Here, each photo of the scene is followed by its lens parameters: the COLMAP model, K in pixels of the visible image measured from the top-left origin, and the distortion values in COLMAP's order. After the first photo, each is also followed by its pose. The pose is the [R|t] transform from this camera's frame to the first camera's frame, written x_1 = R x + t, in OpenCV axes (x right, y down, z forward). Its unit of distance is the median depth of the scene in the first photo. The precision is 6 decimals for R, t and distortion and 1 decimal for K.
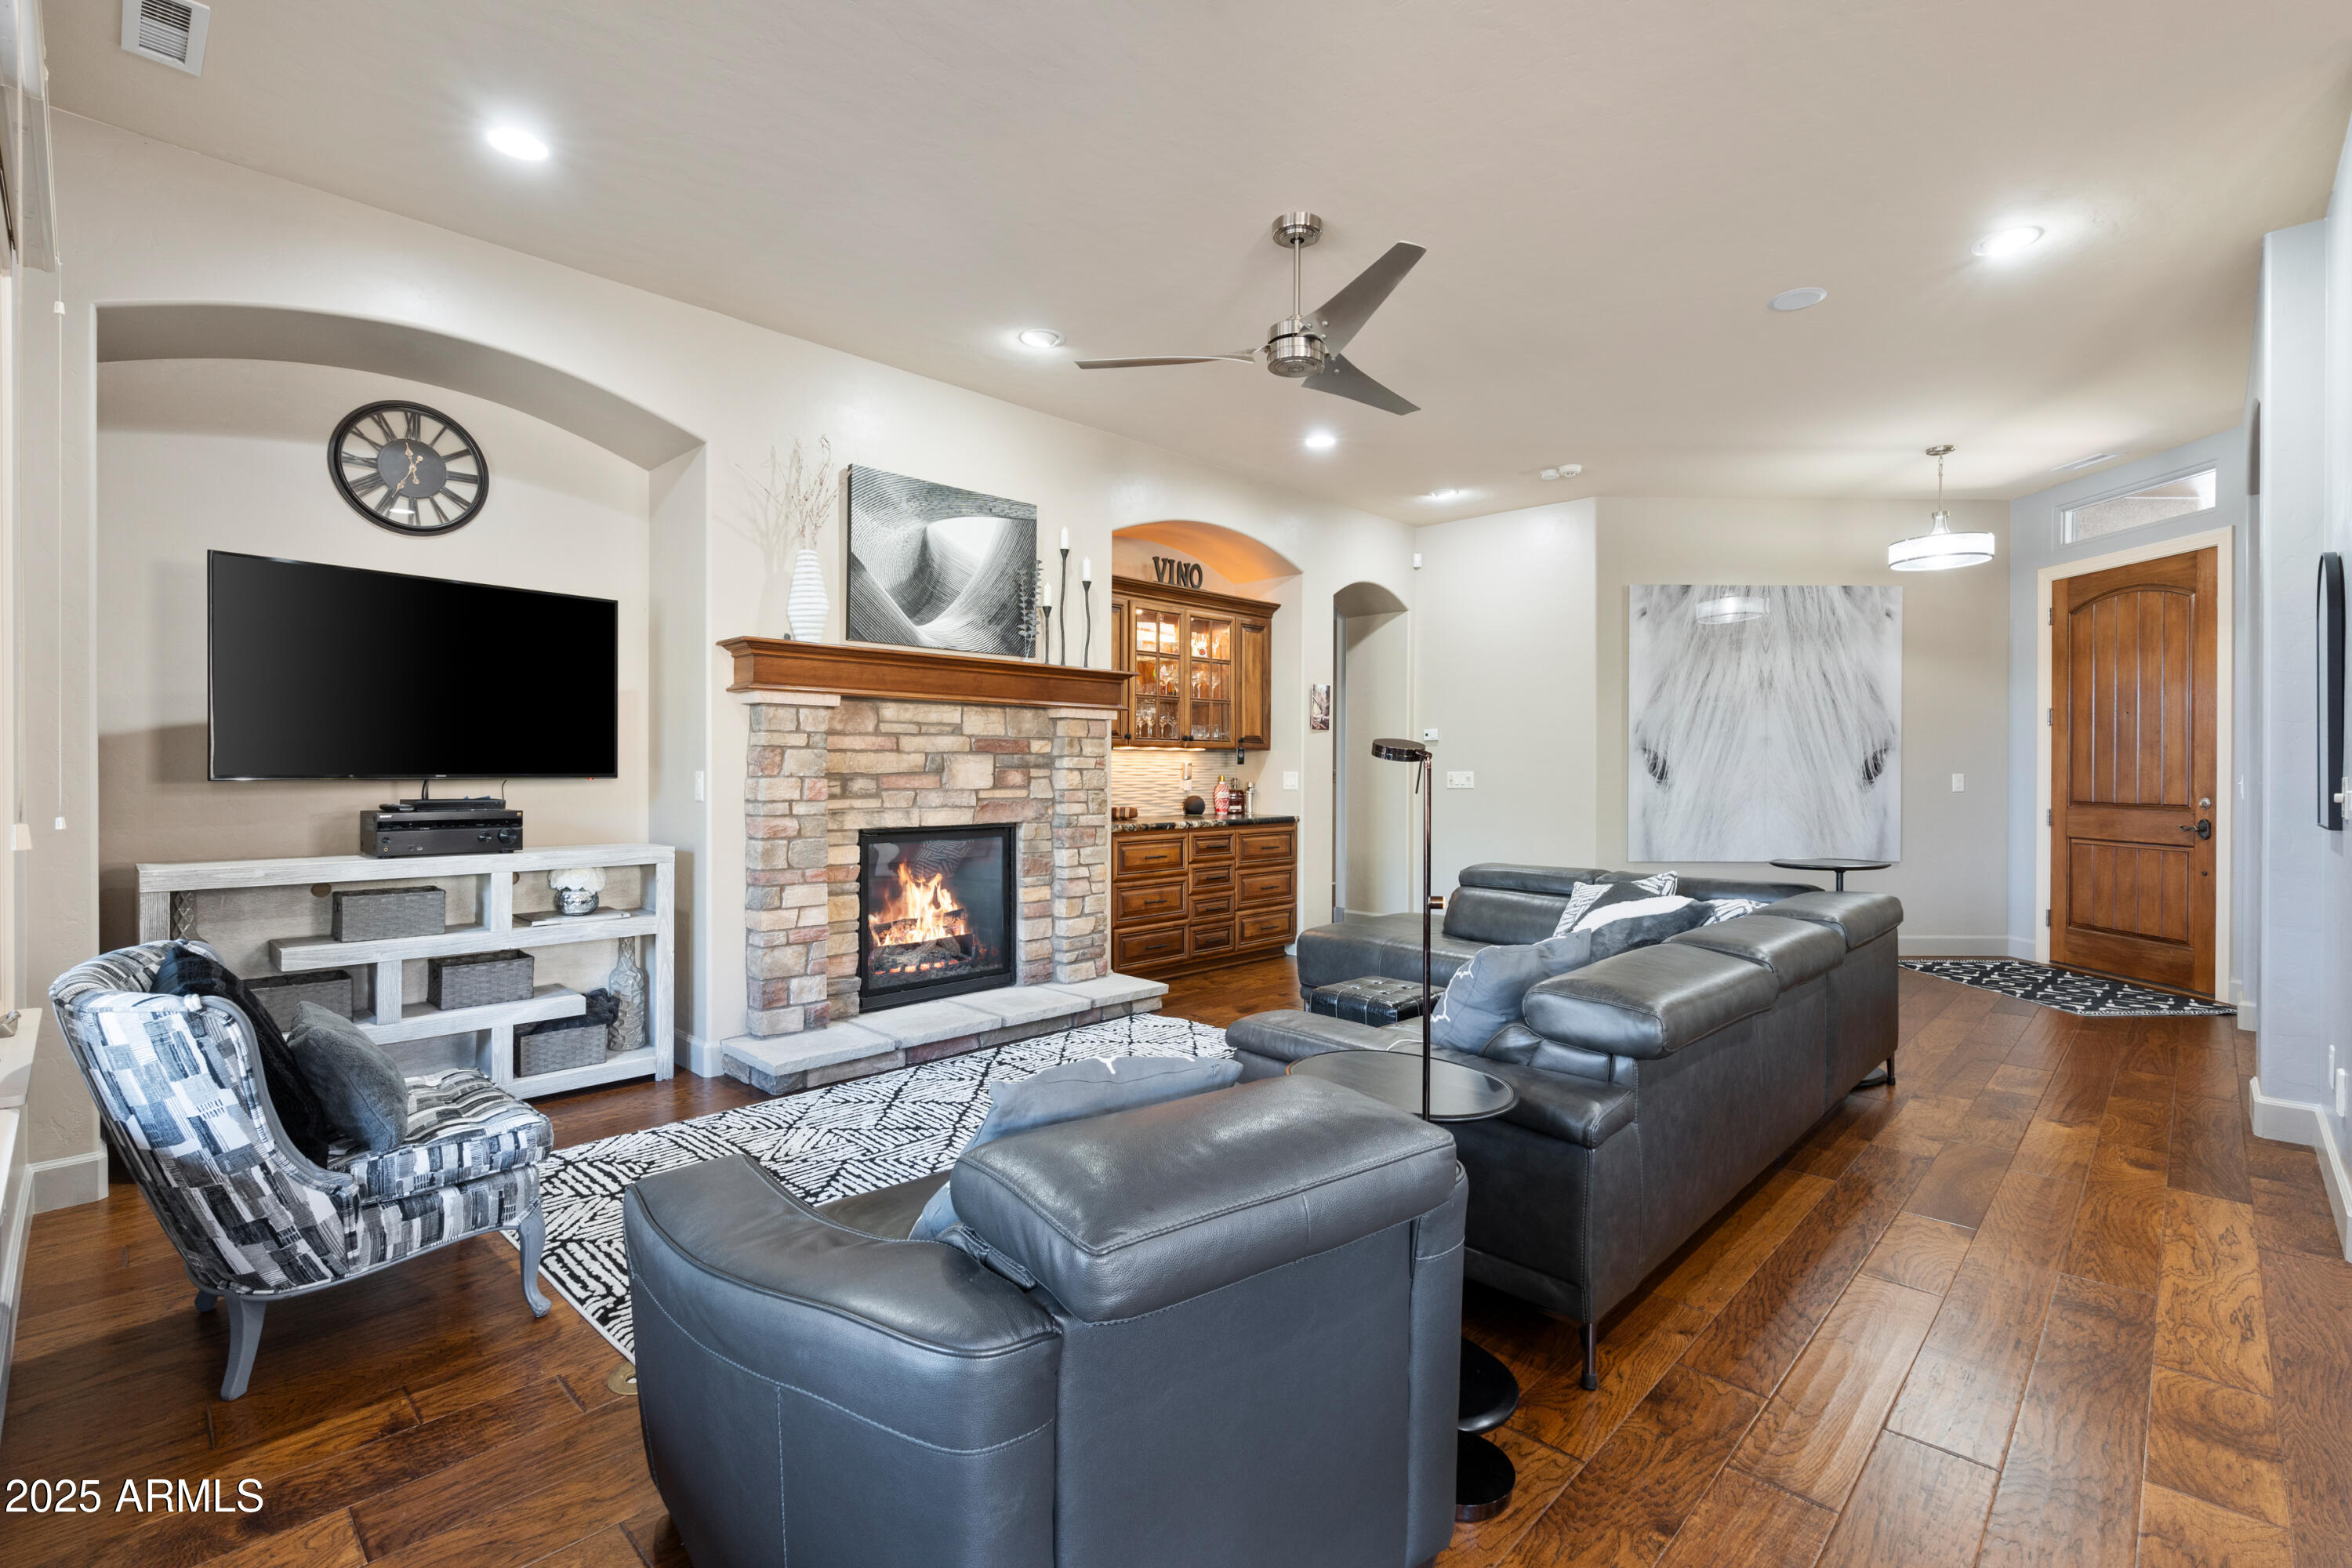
lens RADIAL K [[1050.7, 0, 1175.1], [0, 1050.7, 773.0], [0, 0, 1]] dist [-0.011604, 0.002840]
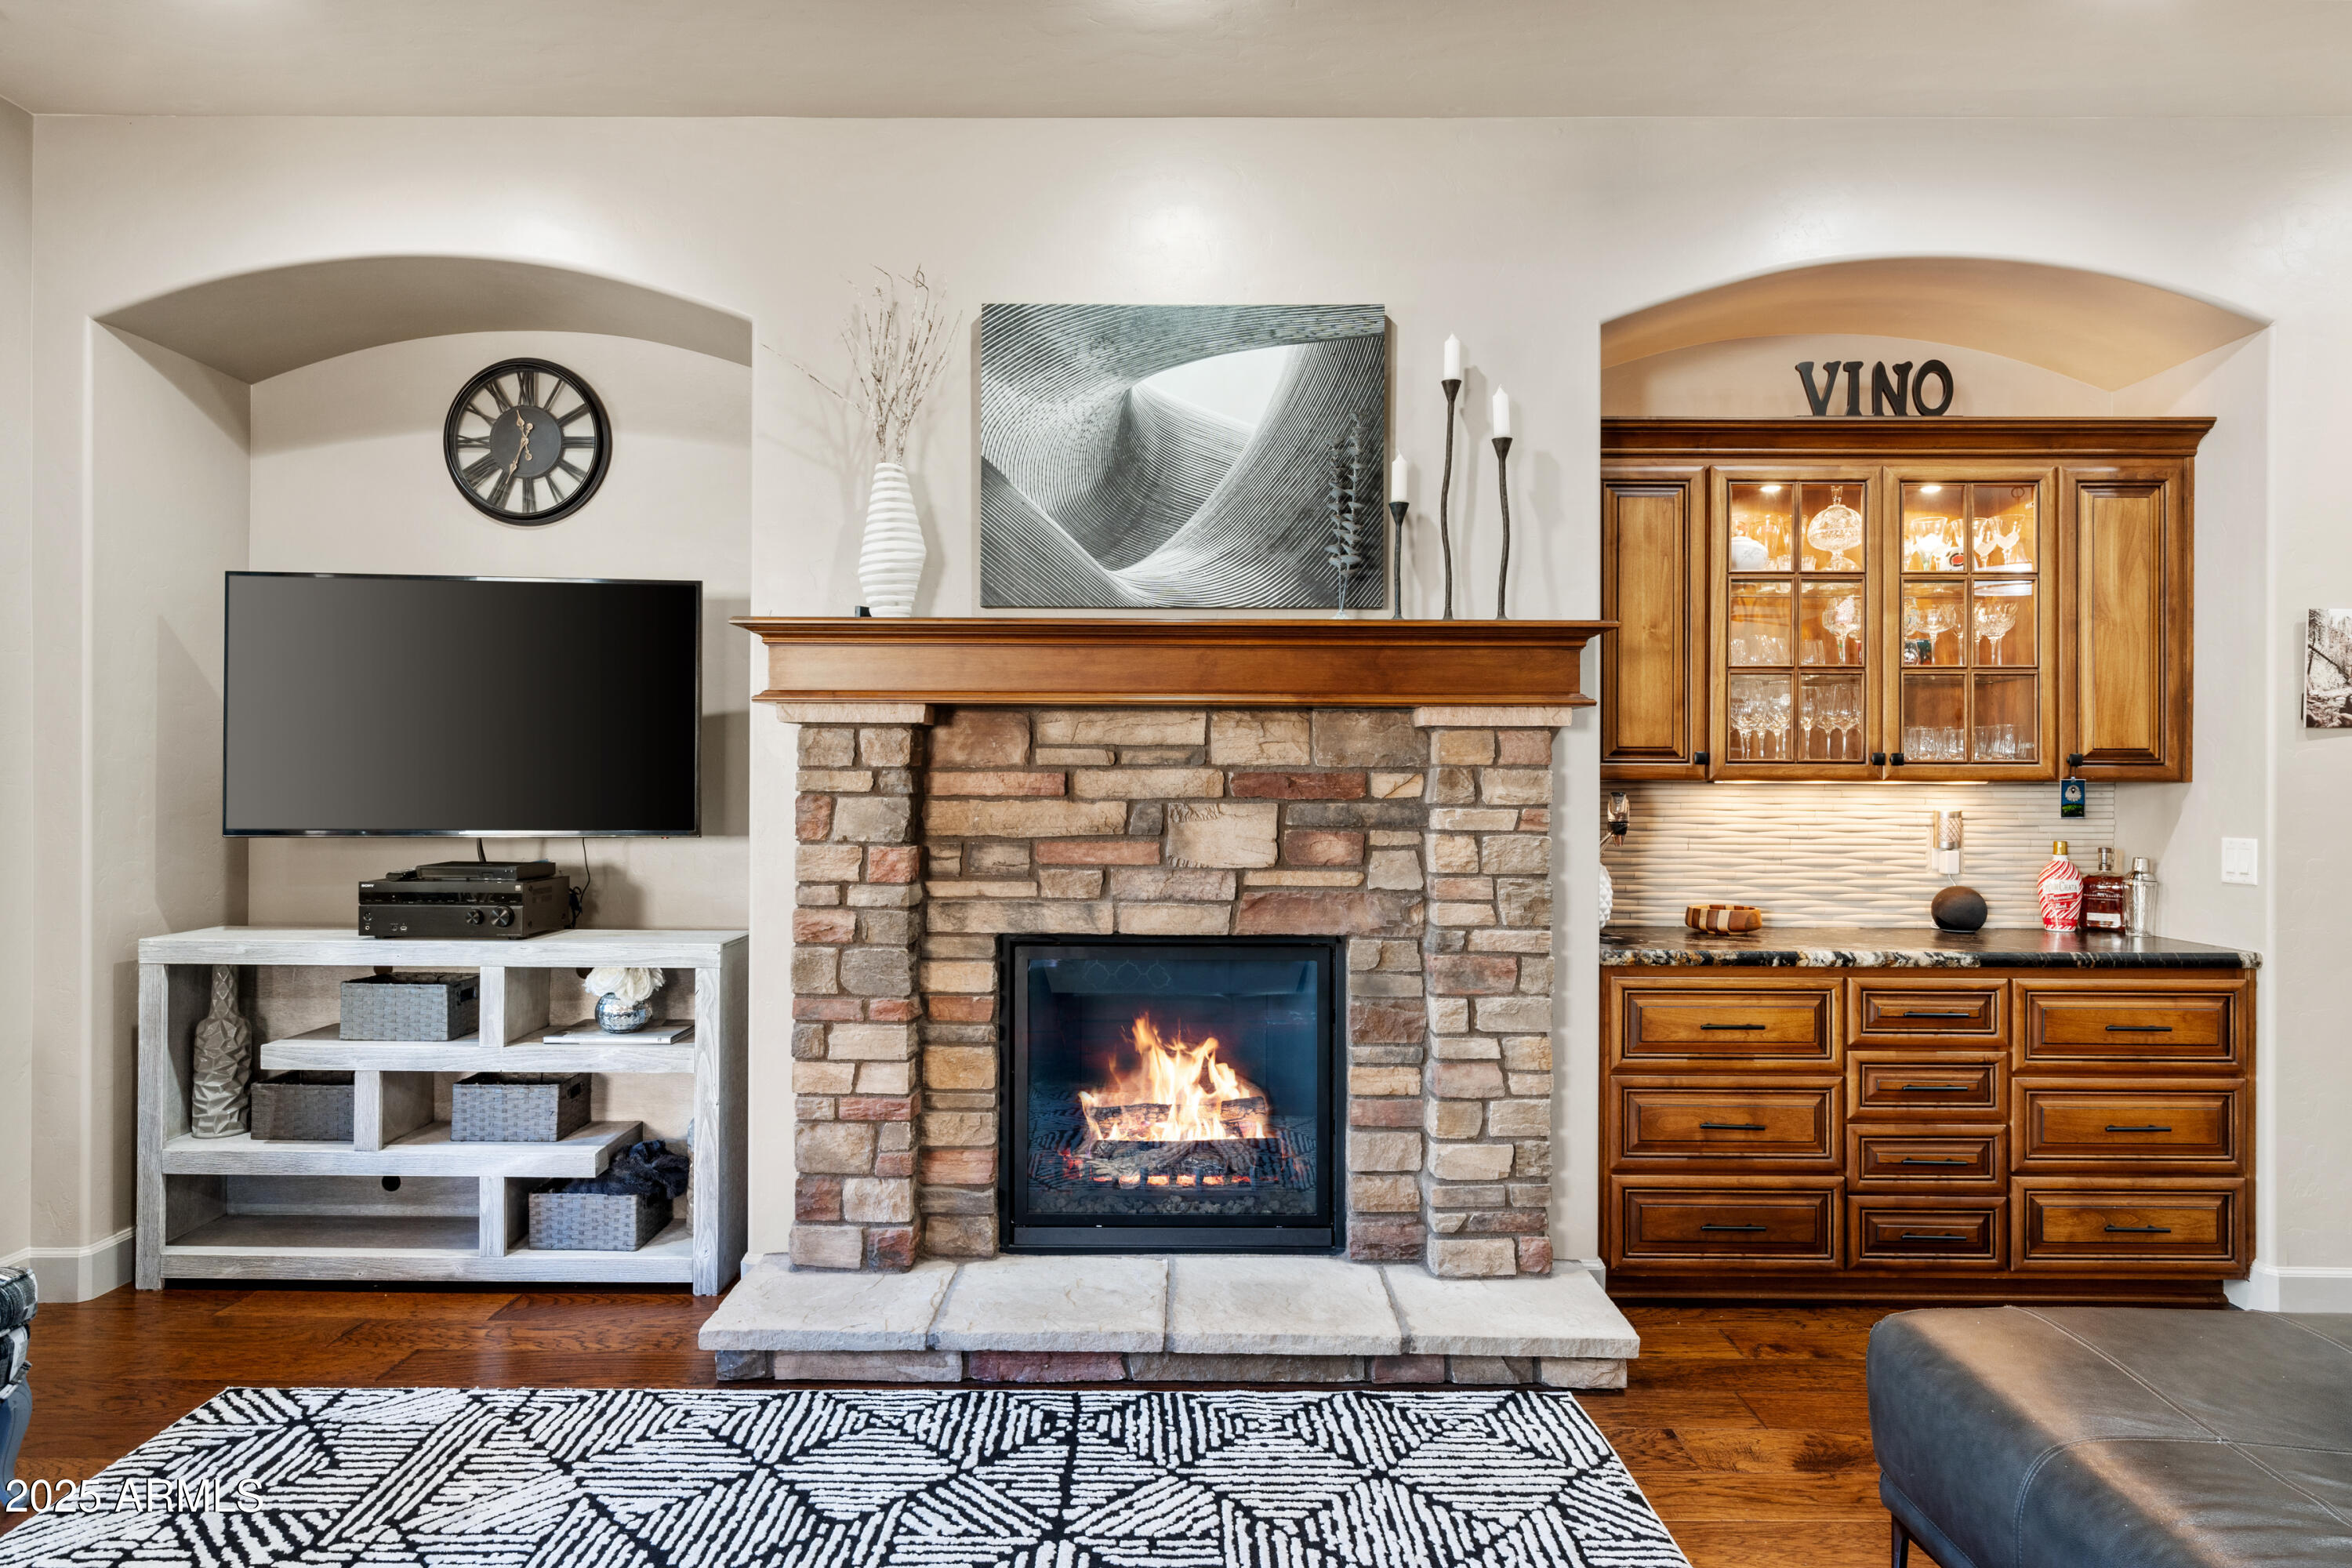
lens RADIAL K [[1381.8, 0, 1170.9], [0, 1381.8, 776.7], [0, 0, 1]] dist [-0.004536, -0.000145]
pose [[0.692775, -0.002940, -0.721148, 0.287571], [-0.005538, 0.999941, -0.009397, -0.024018], [0.721132, 0.010504, 0.692718, 0.499338]]
